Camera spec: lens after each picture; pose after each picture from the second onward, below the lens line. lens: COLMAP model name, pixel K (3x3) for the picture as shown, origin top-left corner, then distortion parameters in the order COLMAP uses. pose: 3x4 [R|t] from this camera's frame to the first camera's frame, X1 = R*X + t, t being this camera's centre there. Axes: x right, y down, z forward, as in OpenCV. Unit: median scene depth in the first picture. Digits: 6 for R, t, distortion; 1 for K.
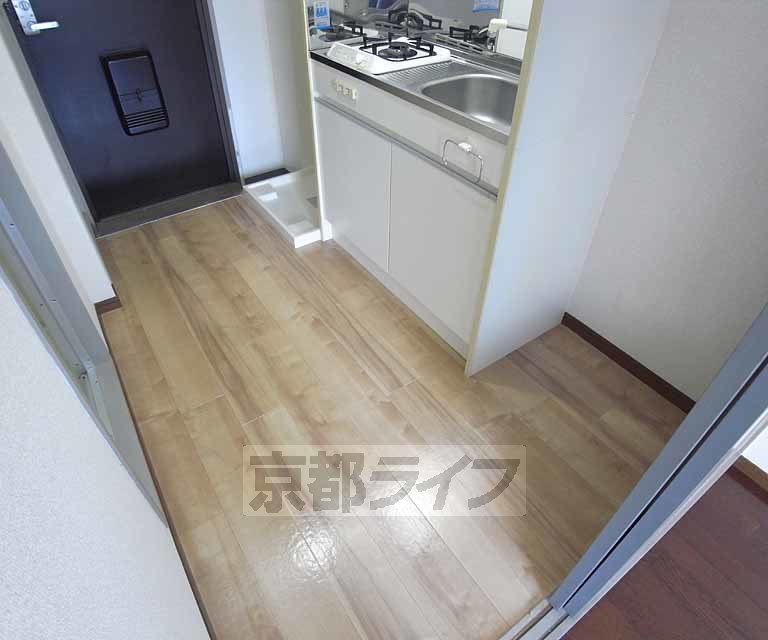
lens RADIAL K [[472.4, 0, 370.0], [0, 472.4, 307.8], [0, 0, 1]] dist [-0.066859, 0.017960]
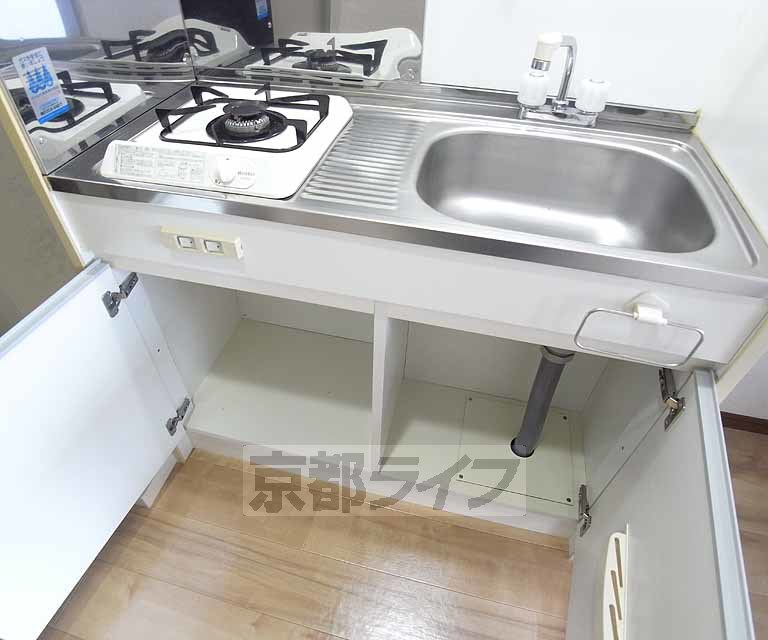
lens RADIAL K [[472.4, 0, 370.0], [0, 472.4, 307.8], [0, 0, 1]] dist [-0.066859, 0.017960]
pose [[0.743223, -0.448528, 0.496430, -0.131266], [0.434714, 0.887771, 0.151282, -0.300197], [-0.508570, 0.103369, 0.854793, 0.404255]]
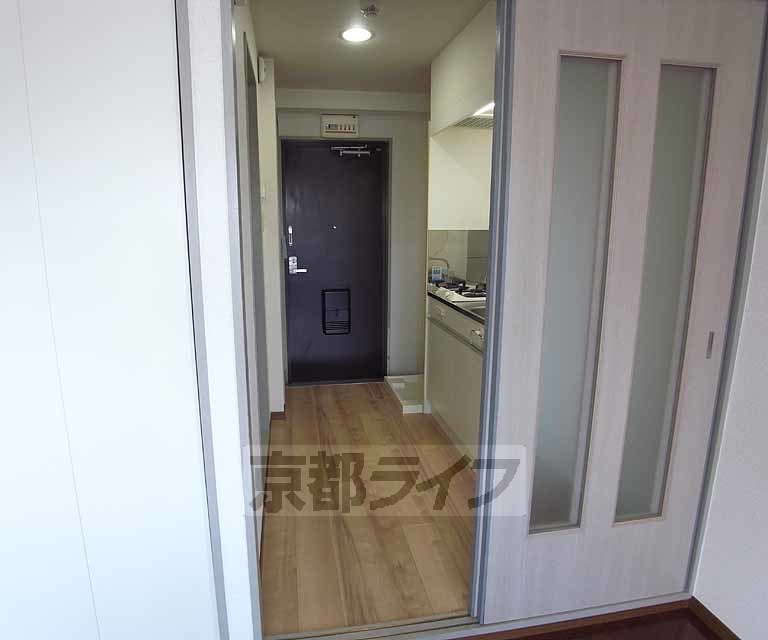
lens RADIAL K [[472.4, 0, 370.0], [0, 472.4, 307.8], [0, 0, 1]] dist [-0.066859, 0.017960]
pose [[0.914278, 0.079684, -0.397174, 0.296129], [-0.273636, 0.844442, -0.460479, 0.290778], [0.298697, 0.529687, 0.793859, -0.343127]]
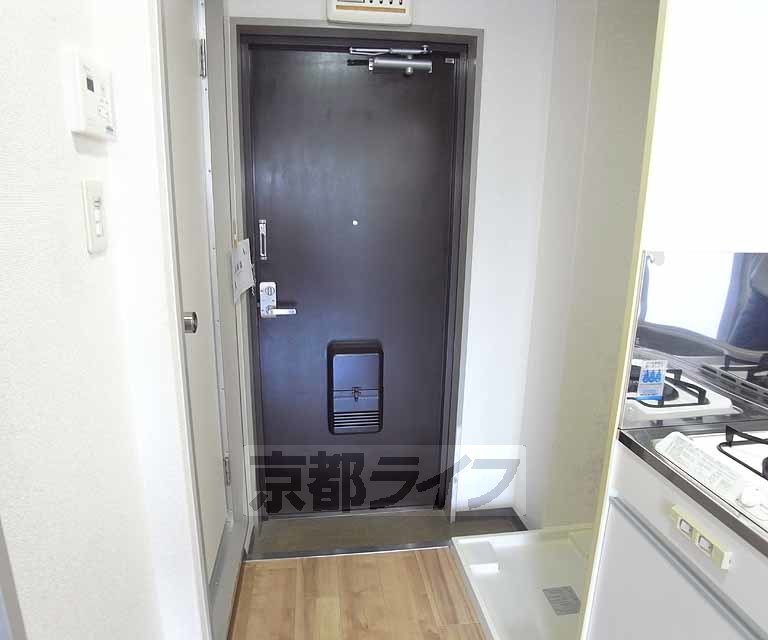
lens RADIAL K [[472.4, 0, 370.0], [0, 472.4, 307.8], [0, 0, 1]] dist [-0.066859, 0.017960]
pose [[0.891691, 0.114554, -0.437910, -0.134289], [-0.312459, 0.855751, -0.412384, -0.266385], [0.327501, 0.504547, 0.798859, 0.265434]]
